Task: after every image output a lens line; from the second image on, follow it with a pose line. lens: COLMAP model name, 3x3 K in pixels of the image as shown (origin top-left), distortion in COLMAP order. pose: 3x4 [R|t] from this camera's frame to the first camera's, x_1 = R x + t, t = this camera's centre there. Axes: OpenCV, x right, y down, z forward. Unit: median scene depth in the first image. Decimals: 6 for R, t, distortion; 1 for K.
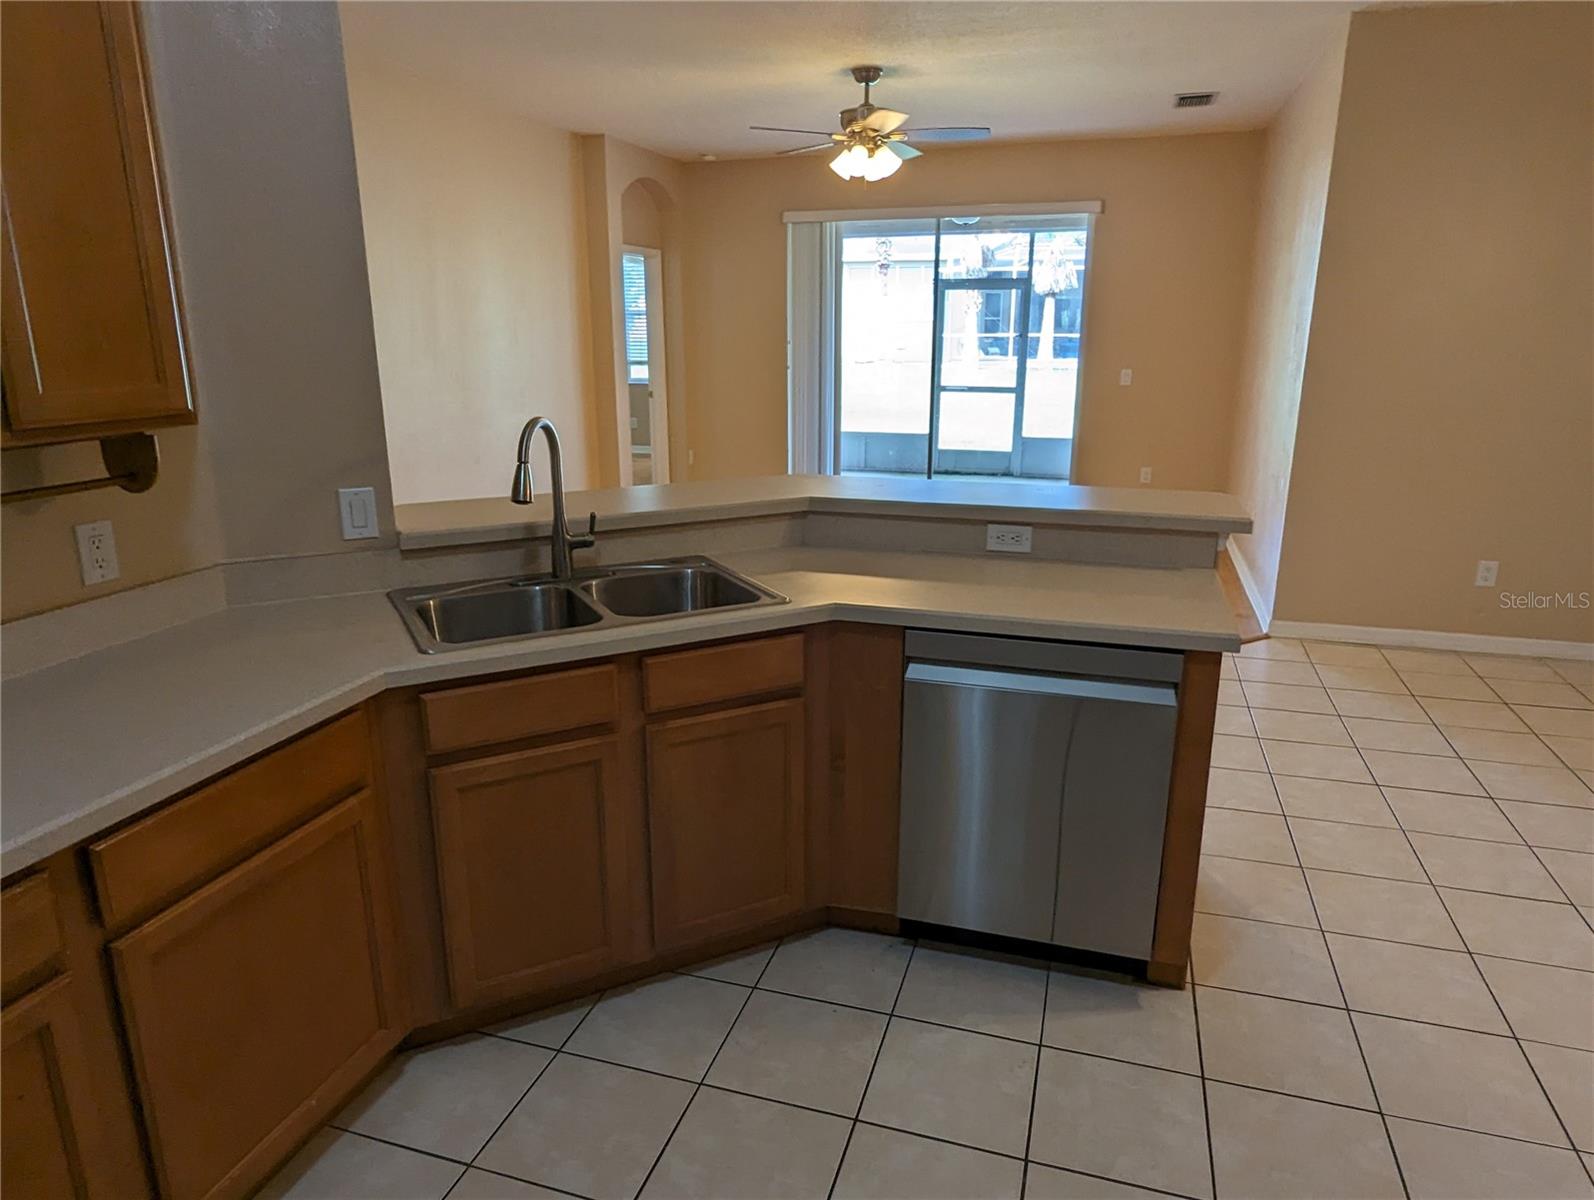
lens RADIAL K [[1026.2, 0, 782.0], [0, 1026.2, 603.4], [0, 0, 1]] dist [-0.003764, 0.003645]
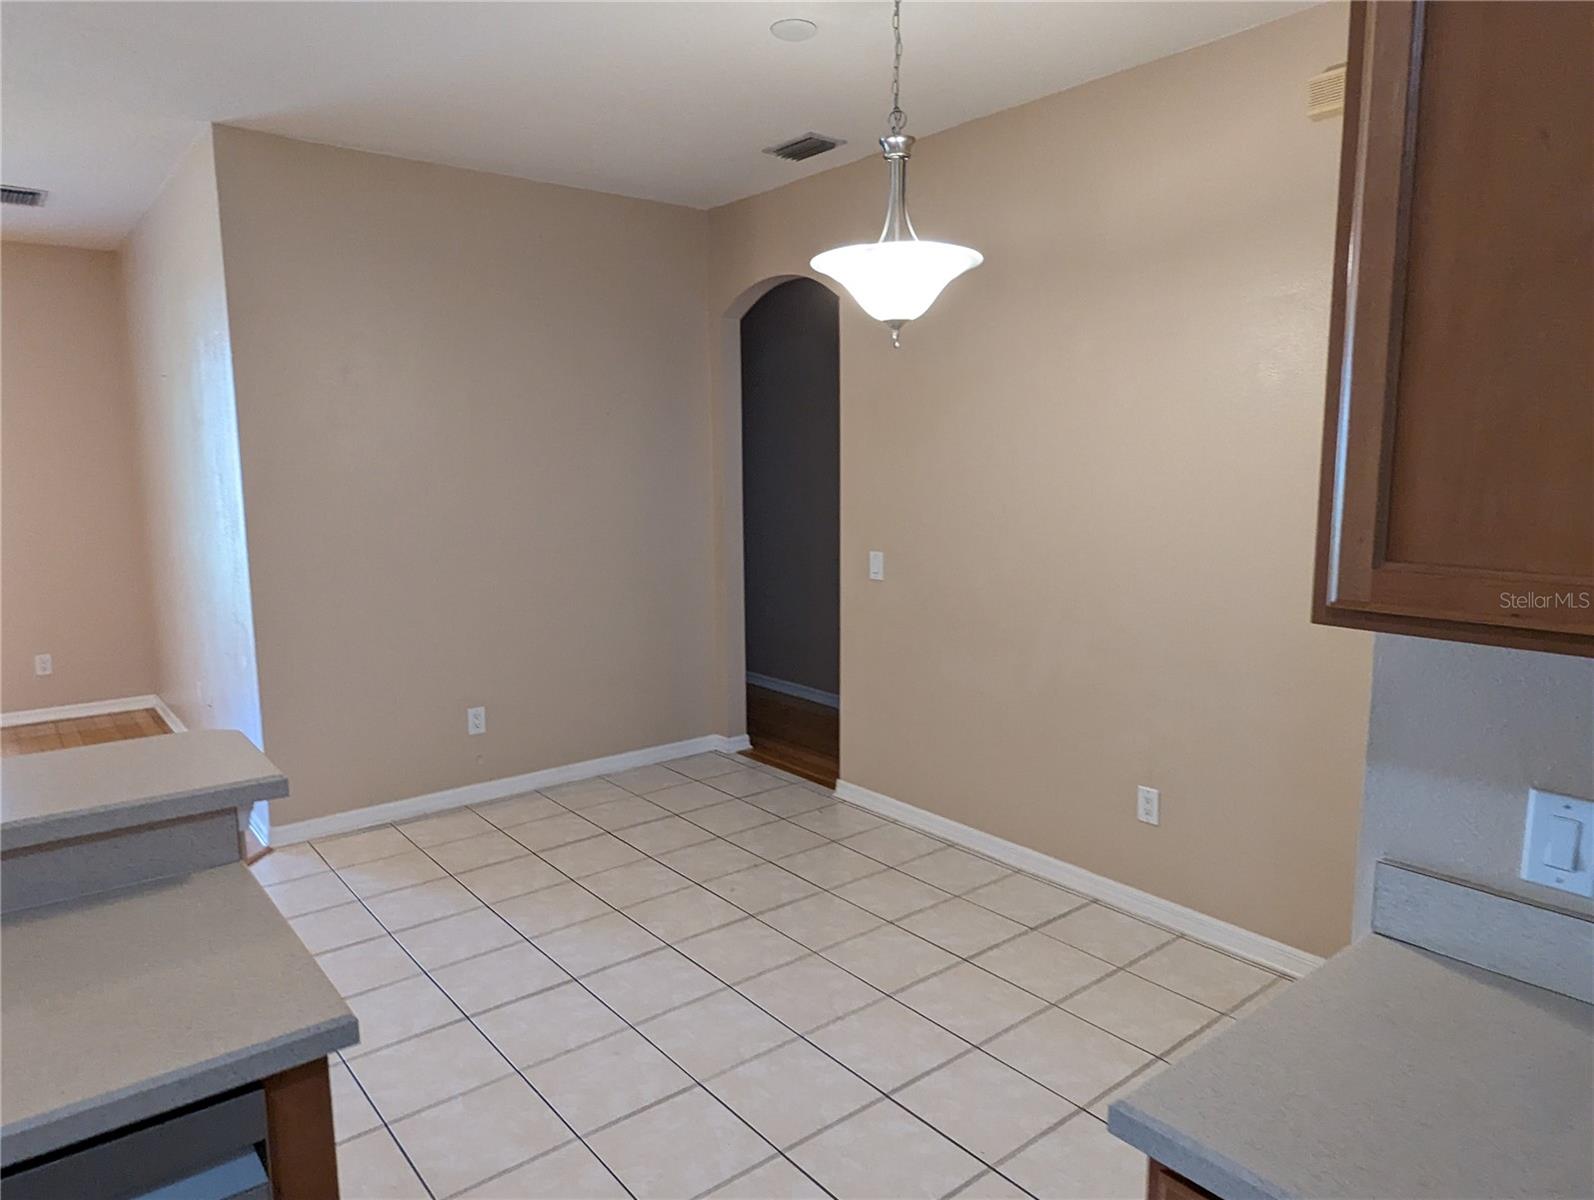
lens RADIAL K [[1026.2, 0, 780.9], [0, 1026.2, 611.6], [0, 0, 1]] dist [-0.003764, 0.003645]
pose [[0.556780, -0.122946, 0.821511, 0.060785], [0.227214, 0.973810, -0.008255, -0.055951], [-0.798981, 0.191255, 0.570133, 0.193025]]
